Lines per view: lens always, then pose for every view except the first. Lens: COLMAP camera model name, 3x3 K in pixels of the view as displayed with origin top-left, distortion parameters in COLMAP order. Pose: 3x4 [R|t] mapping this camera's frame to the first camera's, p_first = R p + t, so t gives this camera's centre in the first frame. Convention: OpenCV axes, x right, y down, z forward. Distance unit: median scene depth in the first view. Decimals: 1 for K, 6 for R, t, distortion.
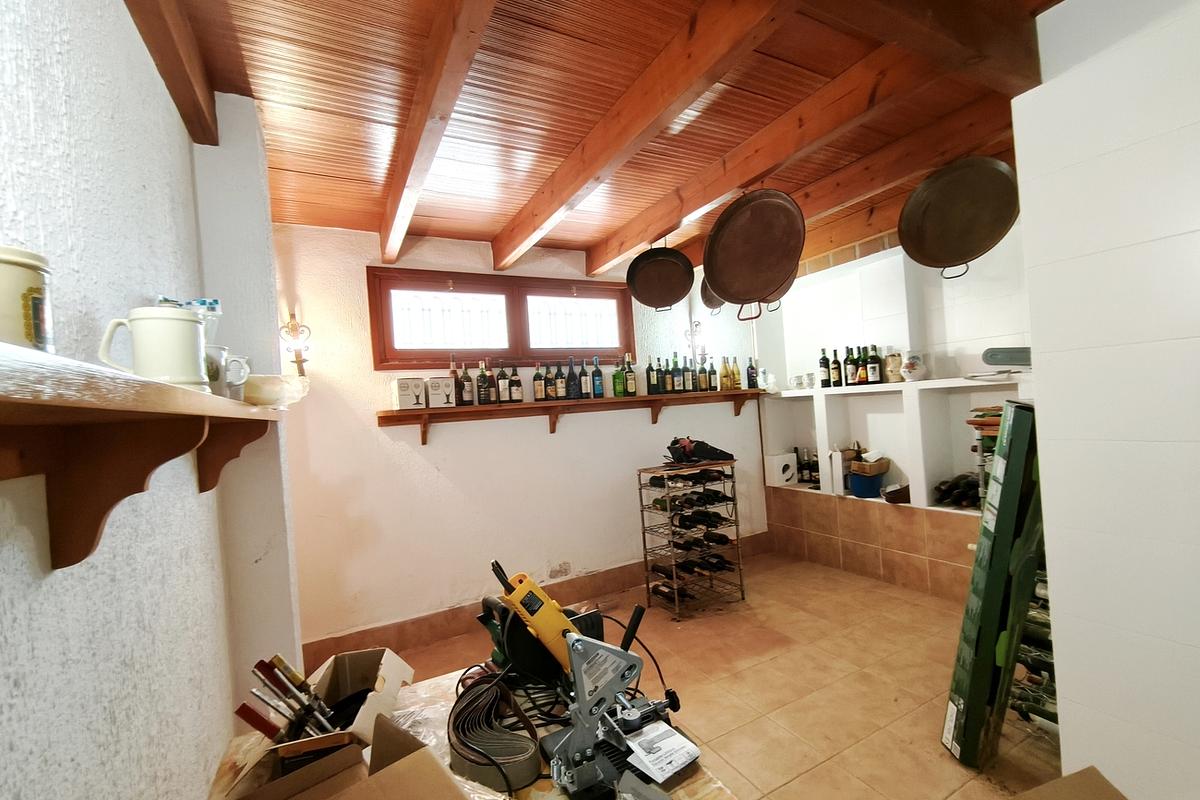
lens RADIAL K [[508.5, 0, 602.0], [0, 508.5, 404.2], [0, 0, 1]] dist [-0.001668, -0.000245]
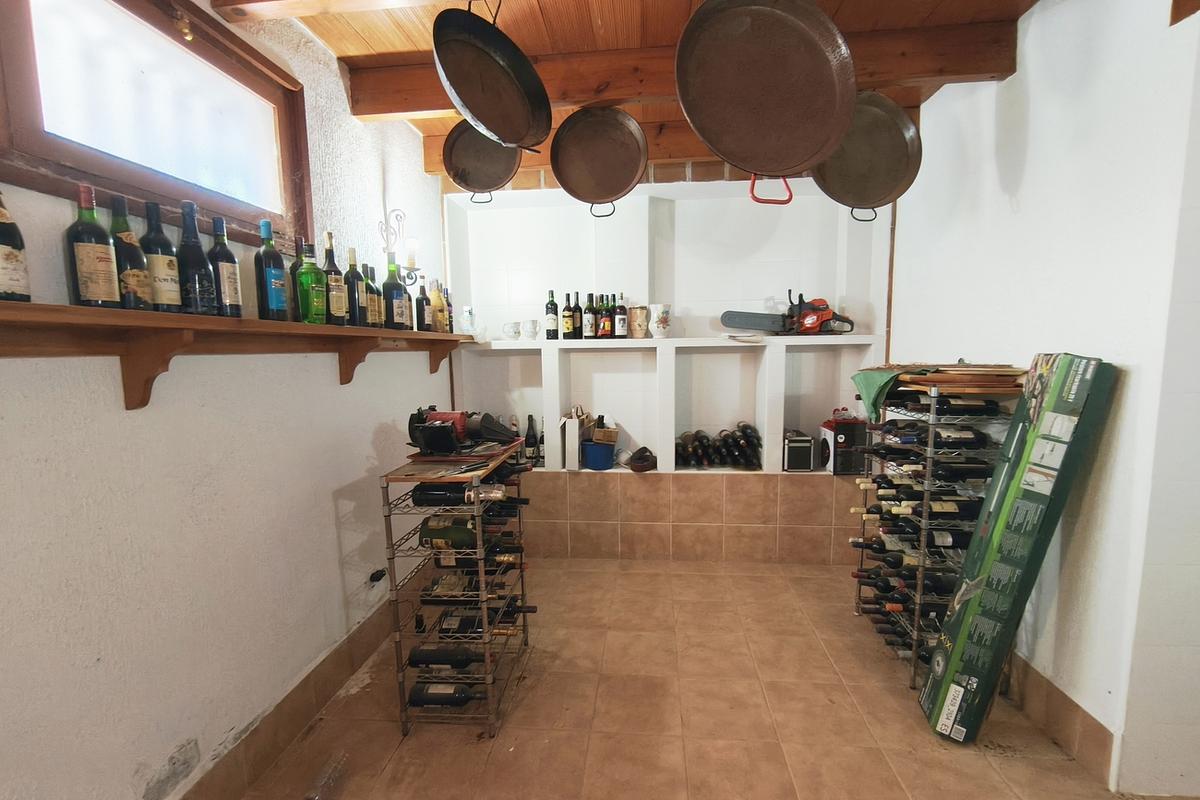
lens RADIAL K [[508.5, 0, 602.0], [0, 508.5, 404.2], [0, 0, 1]] dist [-0.001668, -0.000245]
pose [[0.553459, -0.028777, 0.832379, -0.208569], [-0.026511, 0.998288, 0.052140, 0.027750], [-0.832454, -0.050924, 0.551749, 0.540203]]
